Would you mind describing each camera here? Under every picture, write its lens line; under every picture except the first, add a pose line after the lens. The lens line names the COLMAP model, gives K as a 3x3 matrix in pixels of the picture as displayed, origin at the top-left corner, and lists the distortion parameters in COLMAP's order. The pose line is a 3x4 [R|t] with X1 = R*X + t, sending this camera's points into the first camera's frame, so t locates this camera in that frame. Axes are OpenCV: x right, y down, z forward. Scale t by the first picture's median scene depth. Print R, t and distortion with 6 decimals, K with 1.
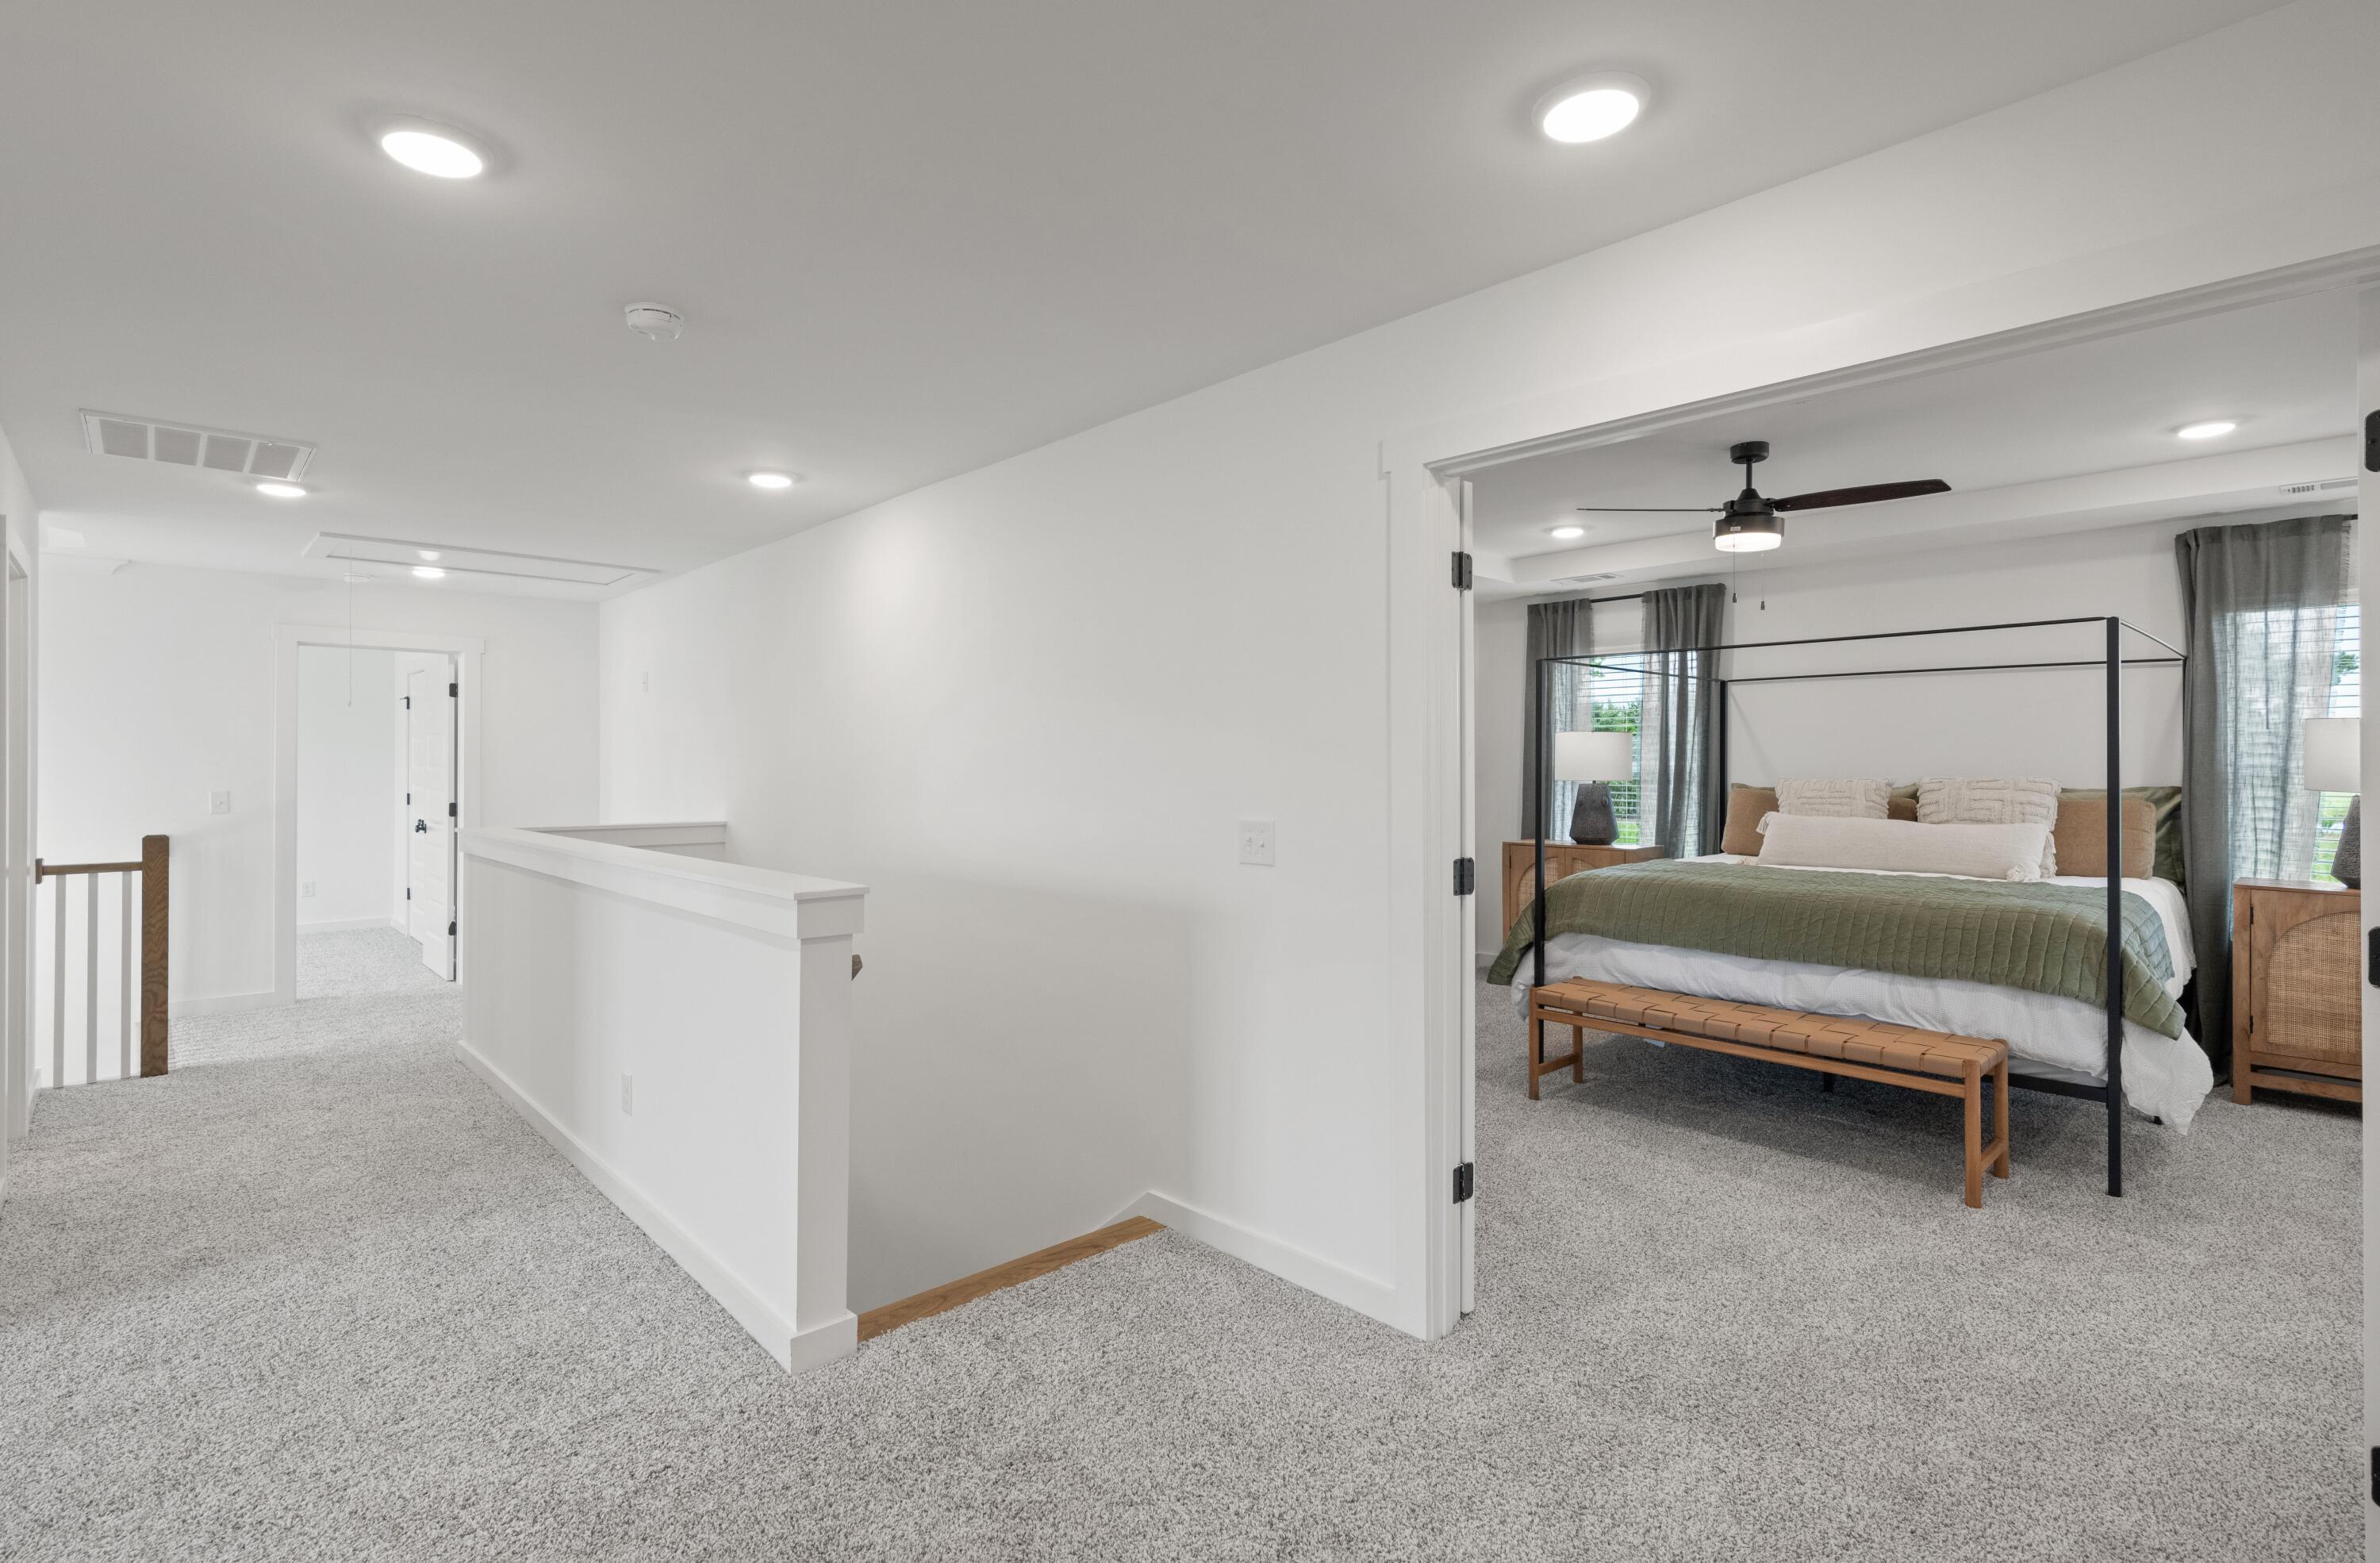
lens RADIAL K [[1125.9, 0, 1119.9], [0, 1125.9, 748.1], [0, 0, 1]] dist [-0.008575, 0.002413]
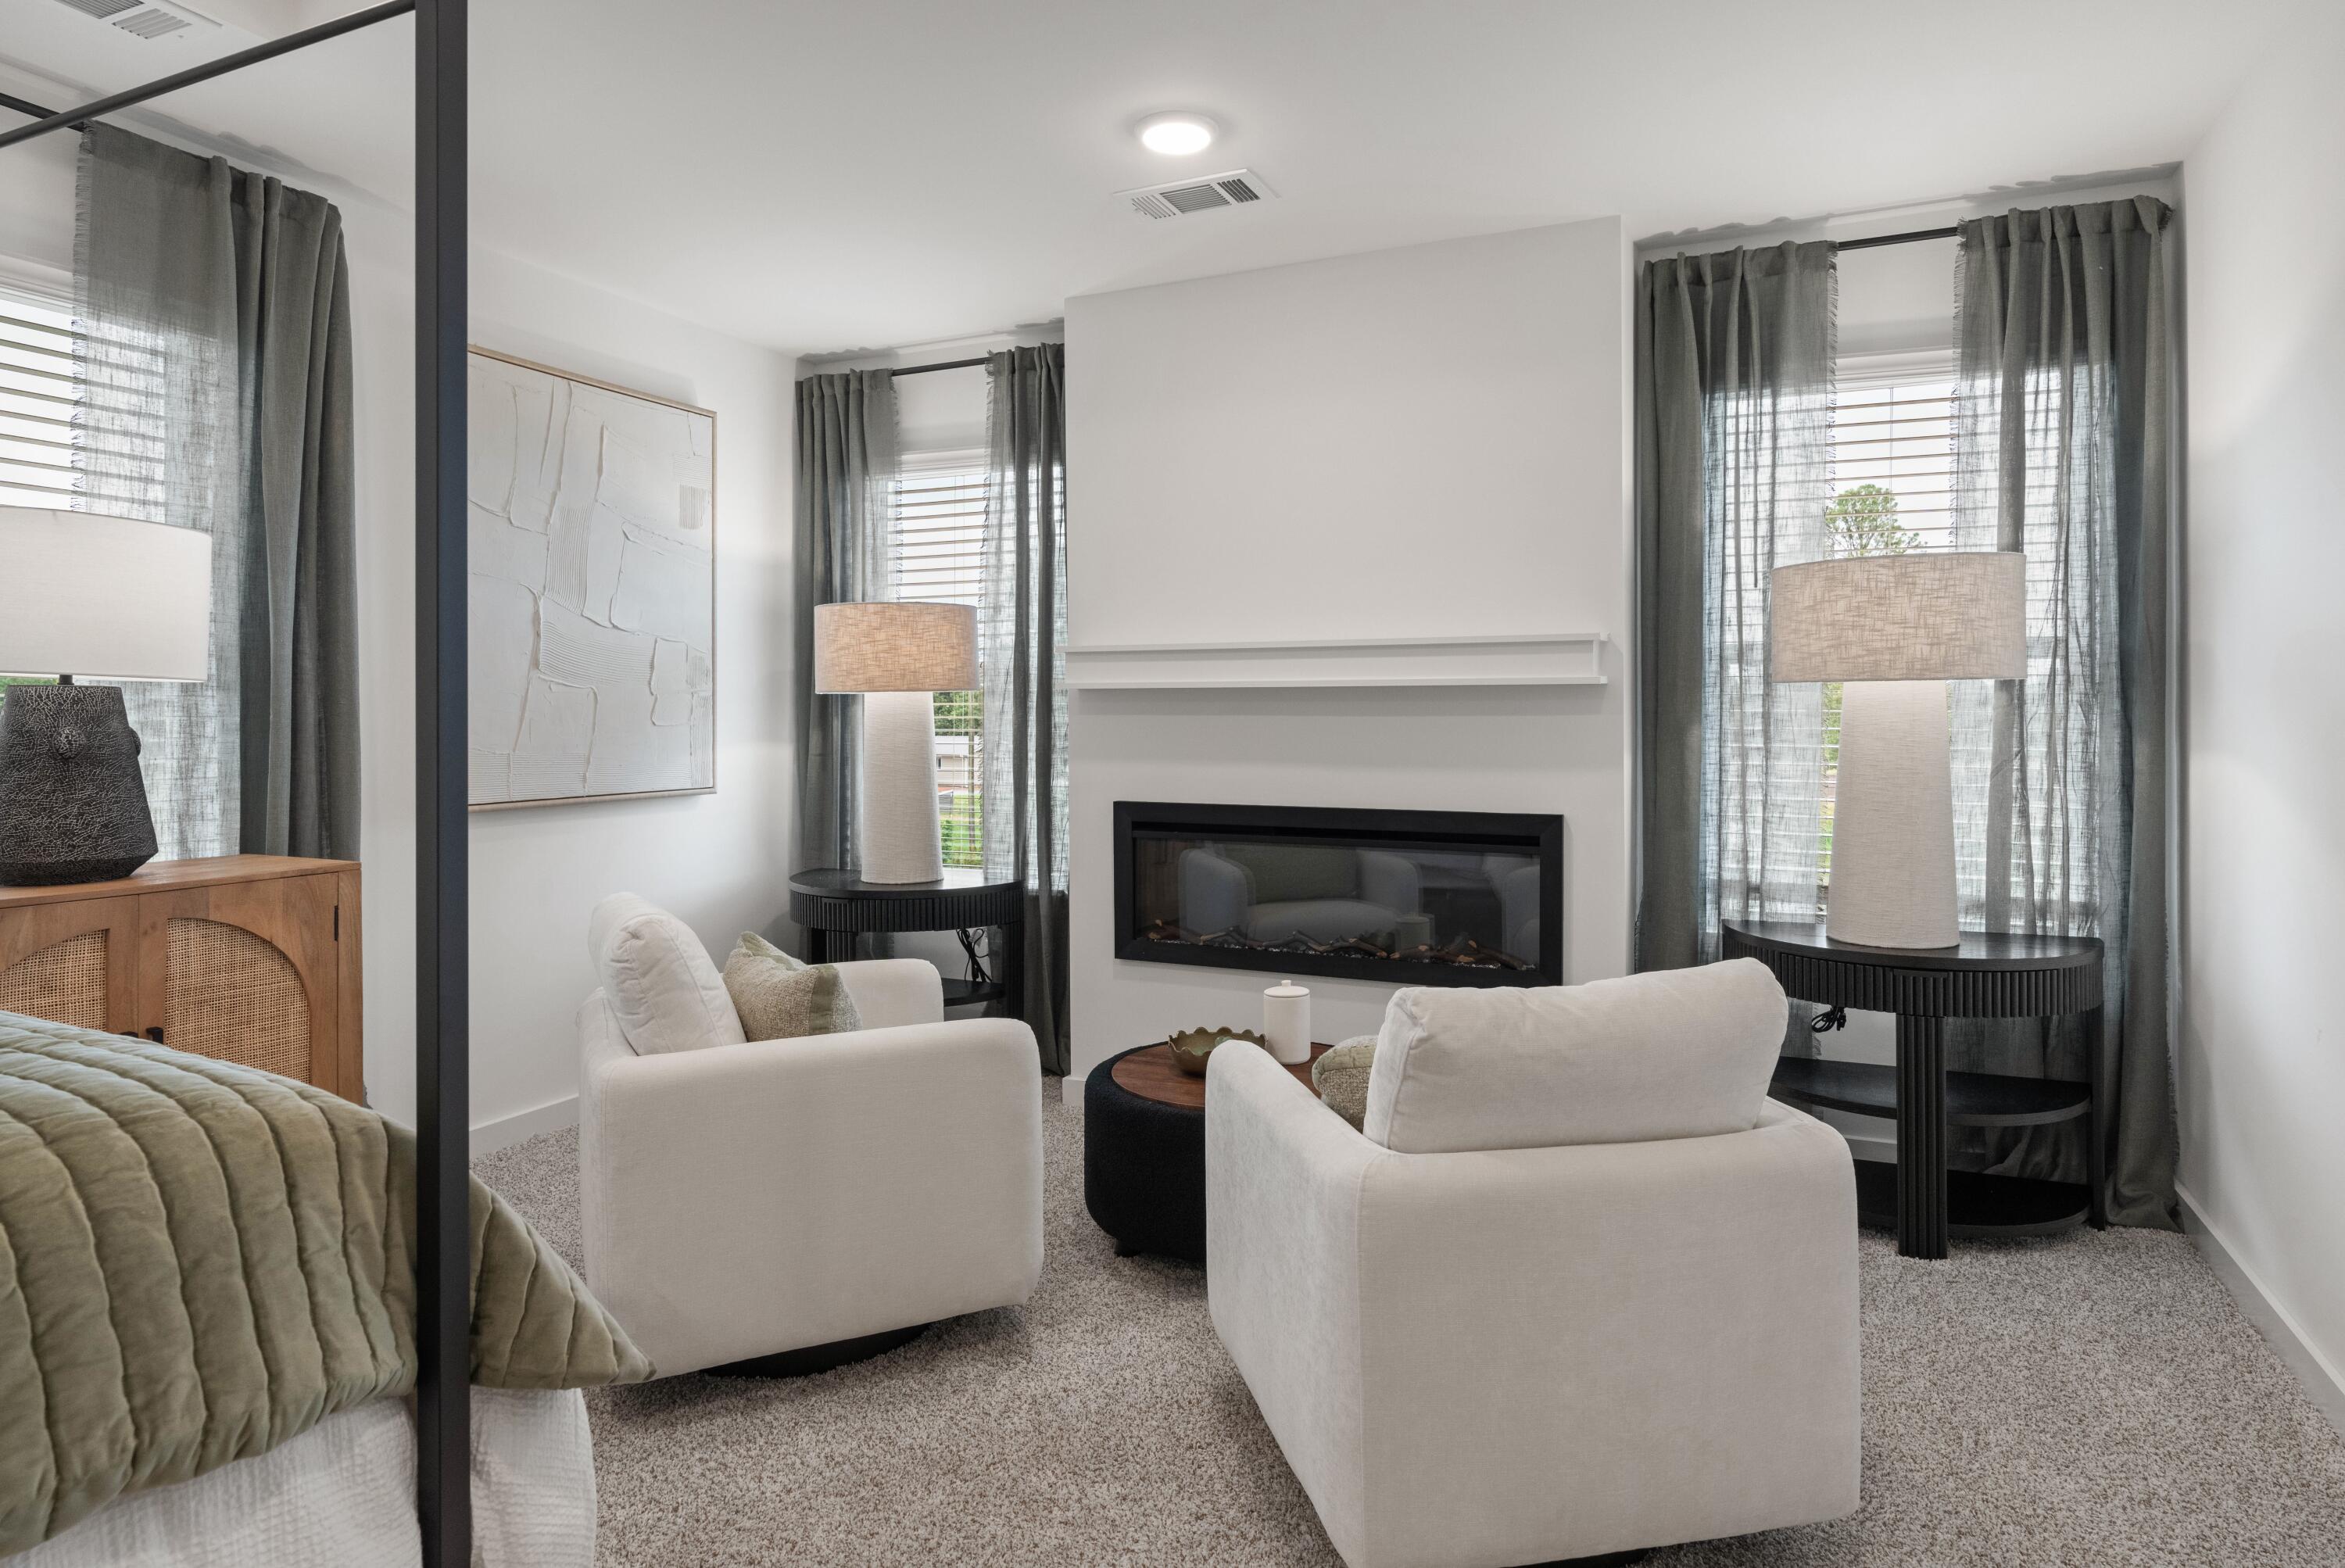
lens RADIAL K [[1318.6, 0, 1172.1], [0, 1318.6, 714.4], [0, 0, 1]] dist [-0.004253, -0.000526]
pose [[-0.394877, 0.004871, 0.918721, 0.505293], [-0.001072, 0.999983, -0.005762, 0.067978], [-0.918733, -0.003260, -0.394865, 0.950299]]
